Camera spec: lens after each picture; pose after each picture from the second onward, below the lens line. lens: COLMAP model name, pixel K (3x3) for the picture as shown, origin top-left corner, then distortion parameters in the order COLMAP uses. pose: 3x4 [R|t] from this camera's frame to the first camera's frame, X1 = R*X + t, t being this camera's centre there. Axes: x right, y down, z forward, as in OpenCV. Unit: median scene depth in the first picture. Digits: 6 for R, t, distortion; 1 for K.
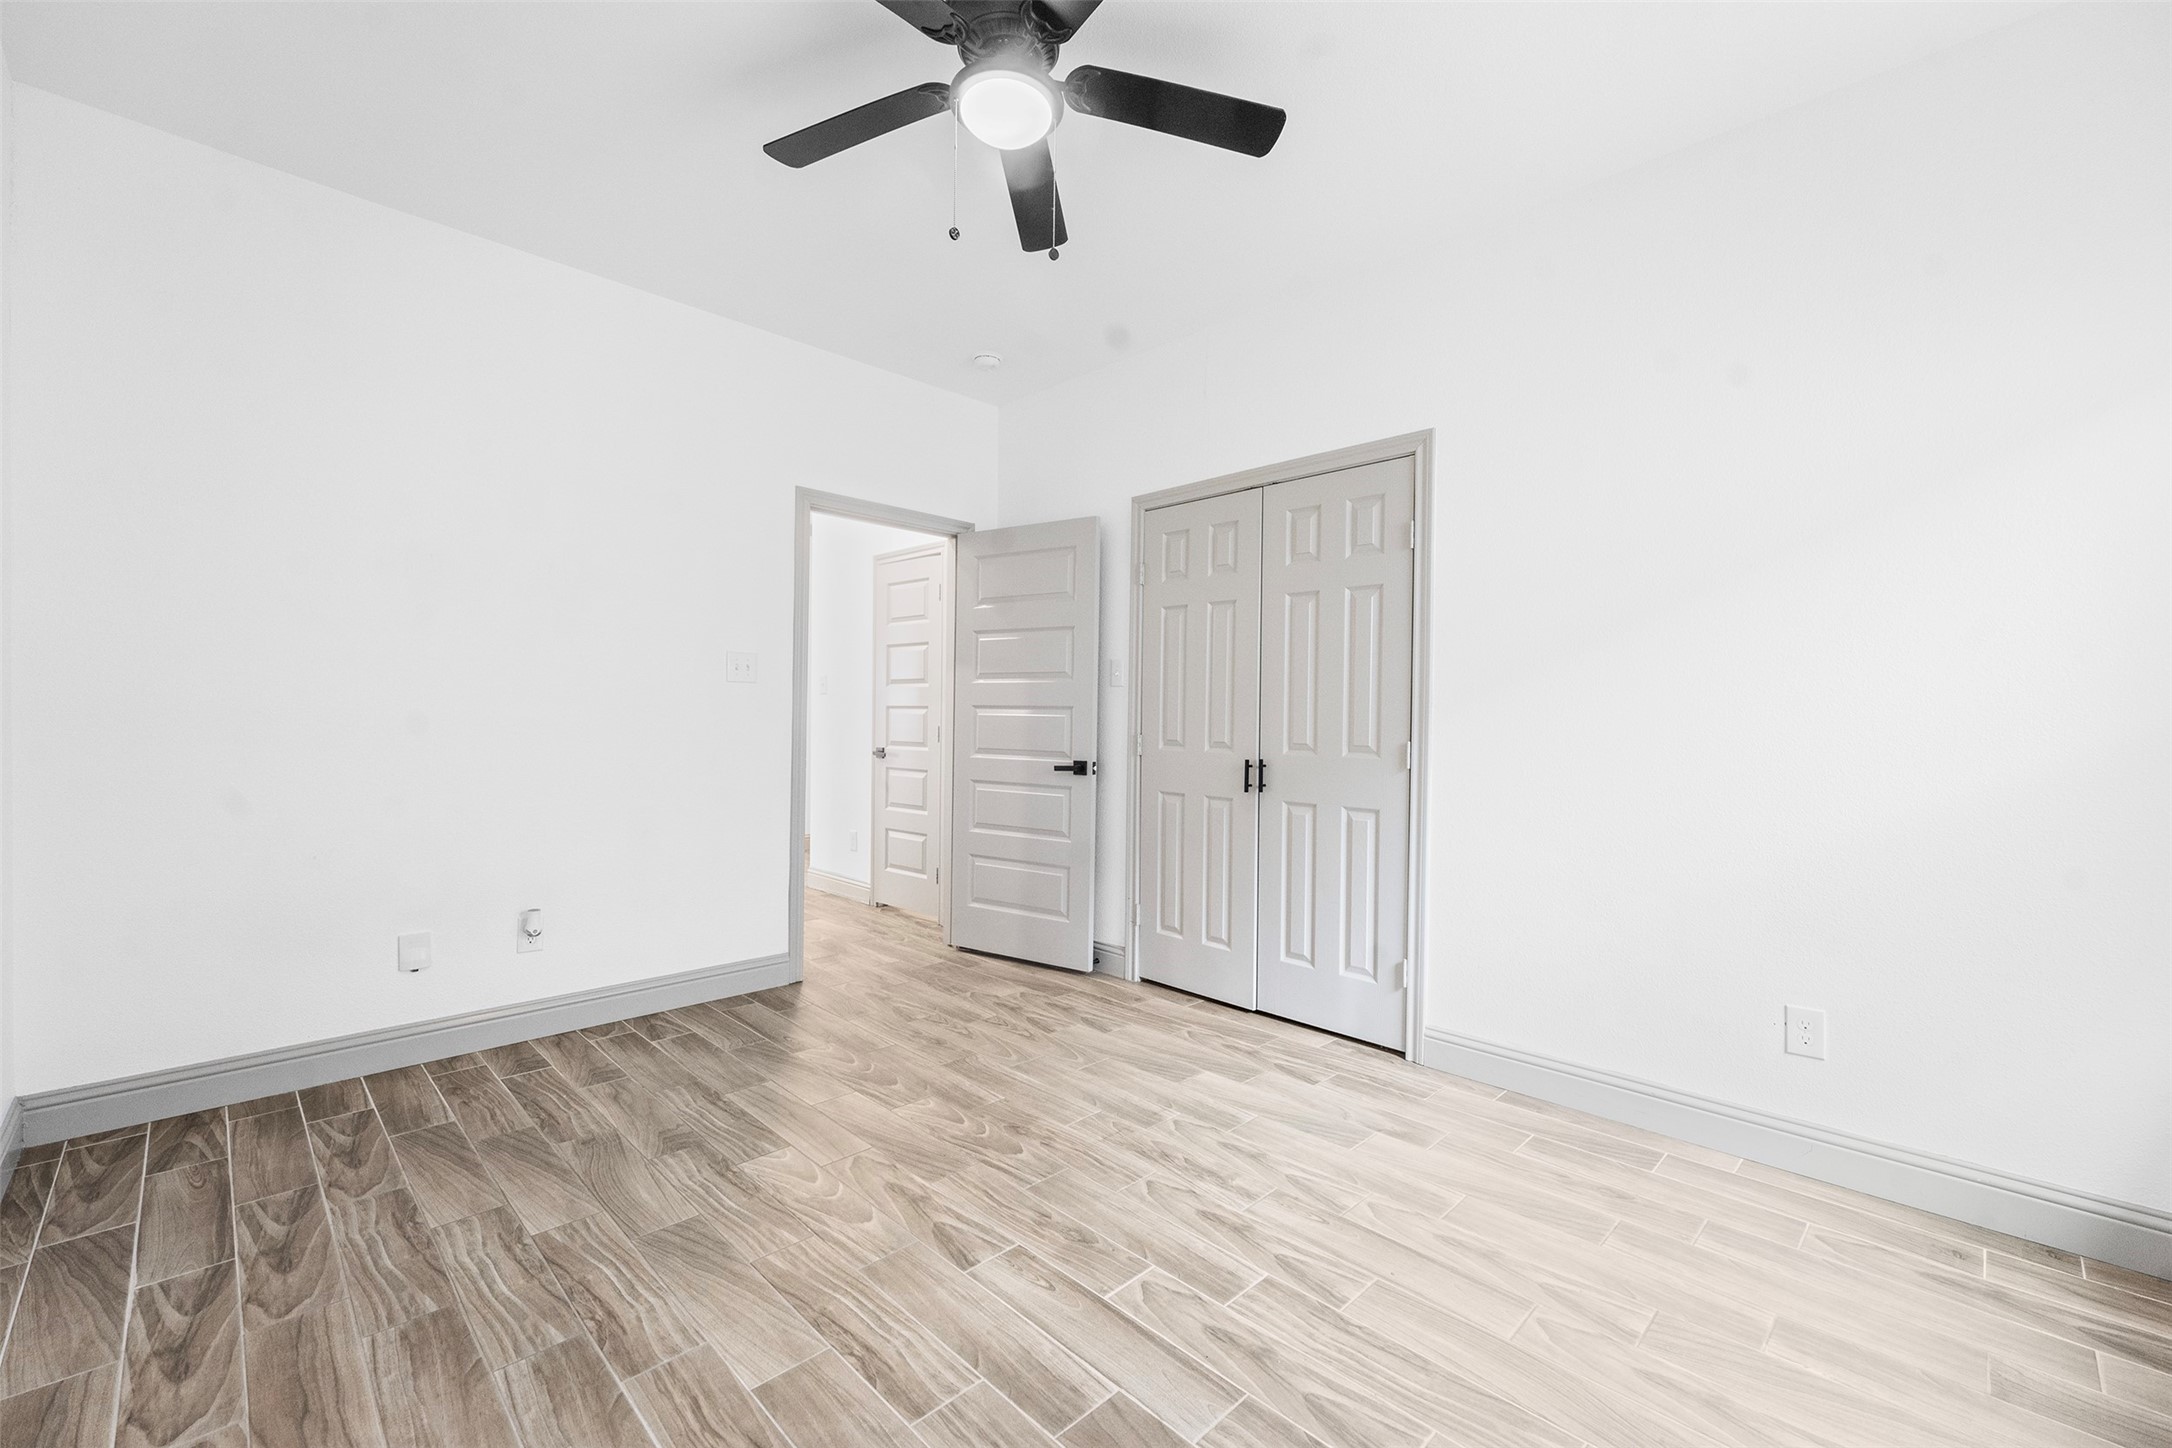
lens RADIAL K [[887.9, 0, 1081.7], [0, 887.9, 718.4], [0, 0, 1]] dist [0.001110, 0.000853]
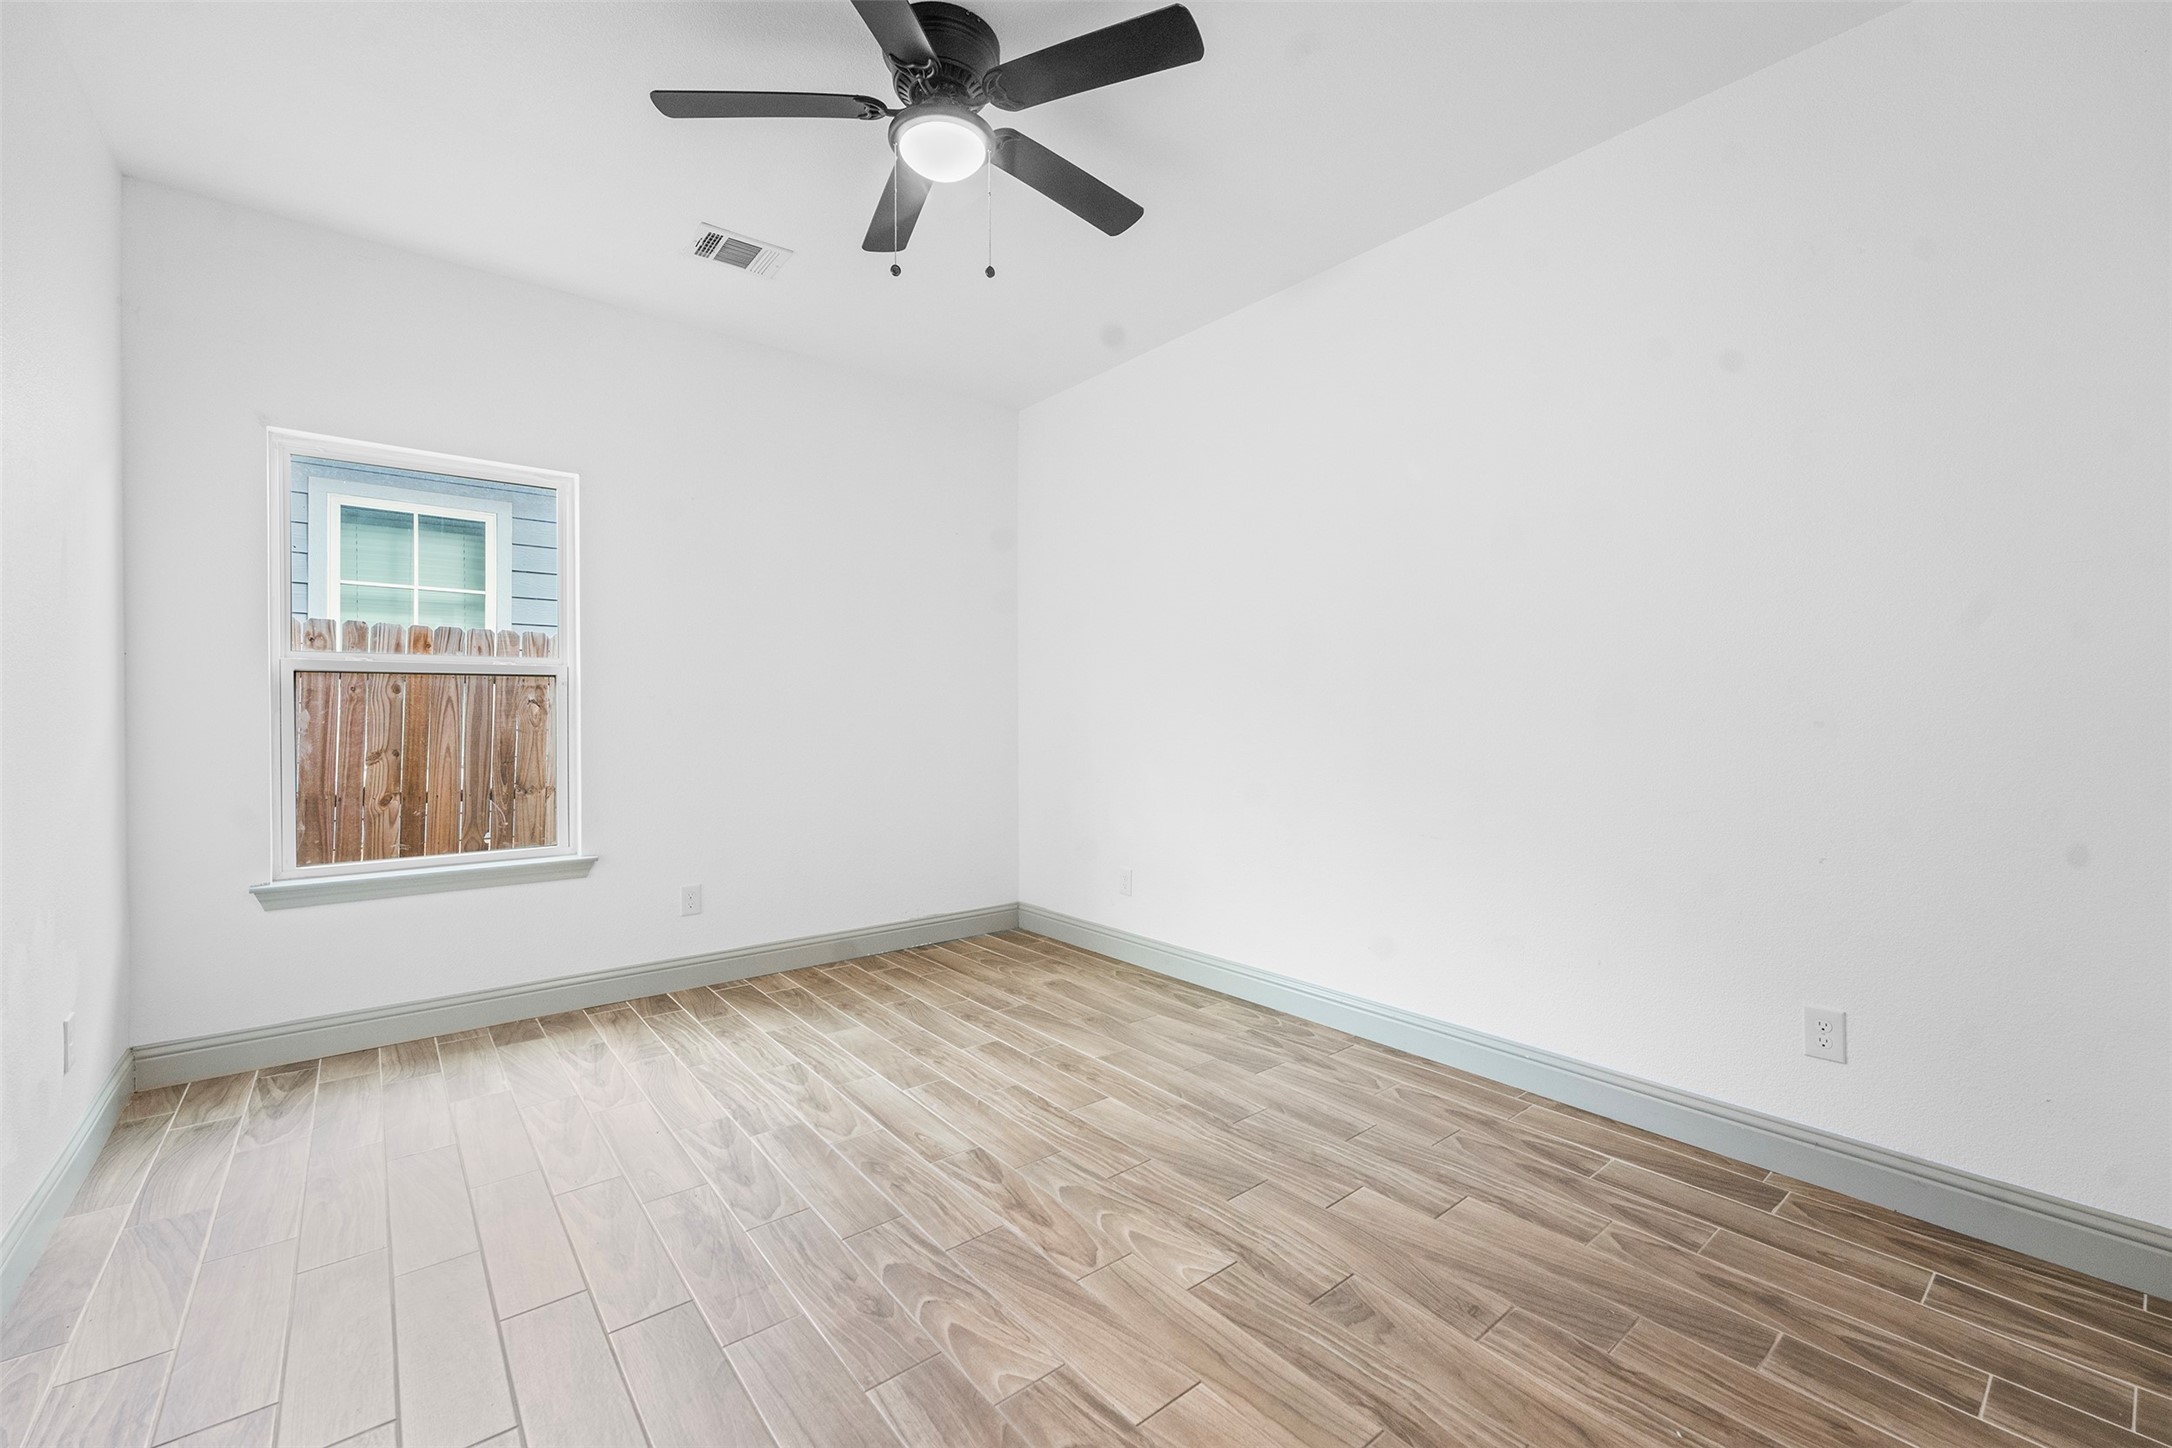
lens RADIAL K [[887.9, 0, 1090.6], [0, 887.9, 712.1], [0, 0, 1]] dist [0.001110, 0.000853]
pose [[-0.995892, -0.009536, 0.090049, -0.361063], [-0.009360, 0.999953, 0.002380, -0.004169], [-0.090068, 0.001527, -0.995934, 2.035739]]
